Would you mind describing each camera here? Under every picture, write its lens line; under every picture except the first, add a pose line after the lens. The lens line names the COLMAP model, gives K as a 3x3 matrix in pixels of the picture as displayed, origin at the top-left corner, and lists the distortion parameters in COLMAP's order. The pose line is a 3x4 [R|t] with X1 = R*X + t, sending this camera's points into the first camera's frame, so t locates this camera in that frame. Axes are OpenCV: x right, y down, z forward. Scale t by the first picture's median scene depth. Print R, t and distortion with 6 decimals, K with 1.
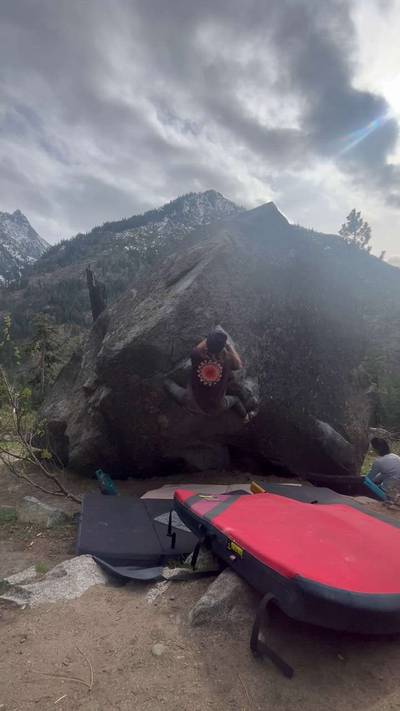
lens RADIAL K [[328.5, 0, 201.6], [0, 328.5, 356.9], [0, 0, 1]] dist [-0.005048, 0.003294]
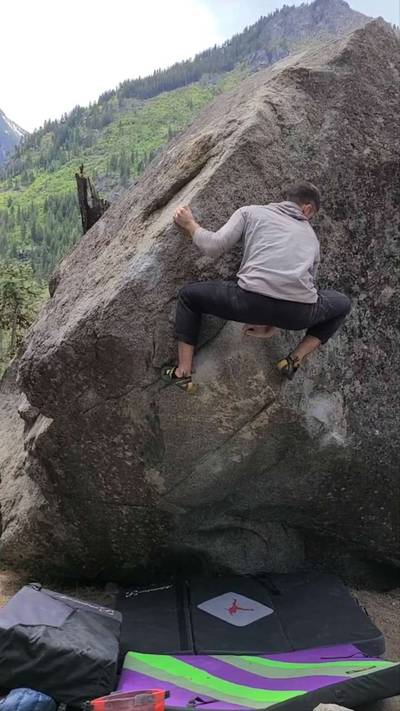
lens RADIAL K [[629.4, 0, 212.2], [0, 629.4, 352.2], [0, 0, 1]] dist [0.038364, 0.016744]
pose [[0.987541, -0.019418, -0.156160, 0.123737], [0.024099, 0.999314, 0.028138, -0.027317], [0.155507, -0.031551, 0.987331, 0.052470]]
